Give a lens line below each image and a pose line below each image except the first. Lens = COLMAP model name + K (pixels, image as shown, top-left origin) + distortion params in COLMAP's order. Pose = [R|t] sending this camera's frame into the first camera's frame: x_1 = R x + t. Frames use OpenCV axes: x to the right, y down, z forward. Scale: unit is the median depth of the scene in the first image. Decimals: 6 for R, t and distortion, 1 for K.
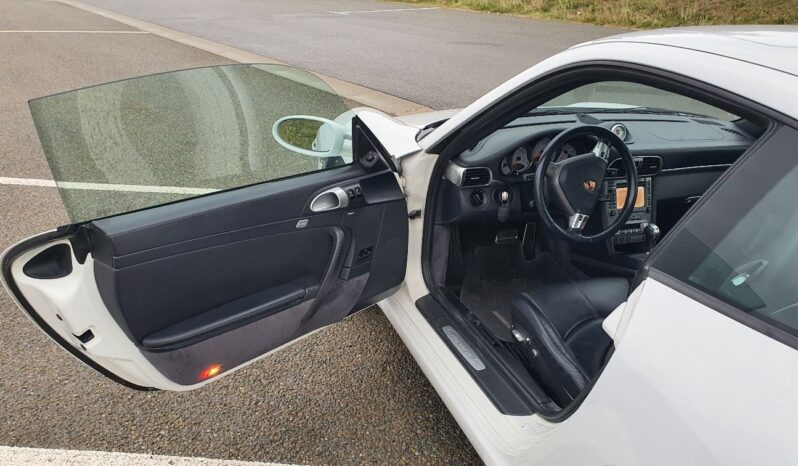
lens RADIAL K [[649.3, 0, 384.8], [0, 649.3, 230.5], [0, 0, 1]] dist [0.028632, 0.003779]
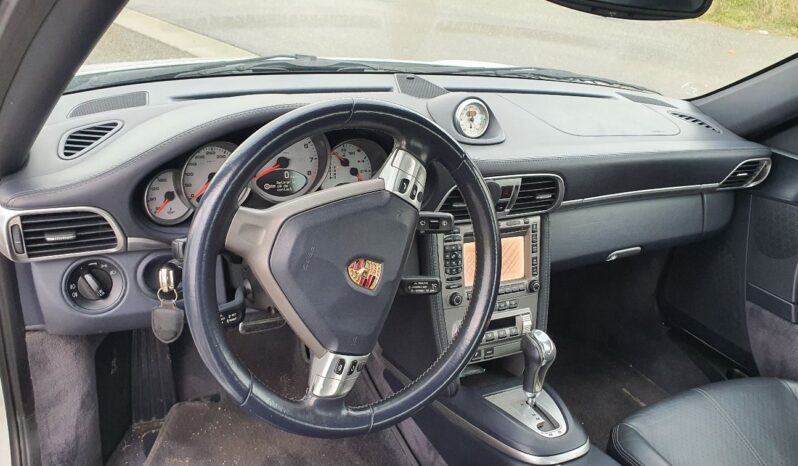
lens RADIAL K [[649.3, 0, 384.8], [0, 649.3, 230.5], [0, 0, 1]] dist [0.028632, 0.003779]
pose [[0.990681, 0.003719, 0.136150, 0.244532], [-0.010801, 0.998624, 0.051313, -0.097563], [-0.135772, -0.052306, 0.989358, 0.576439]]
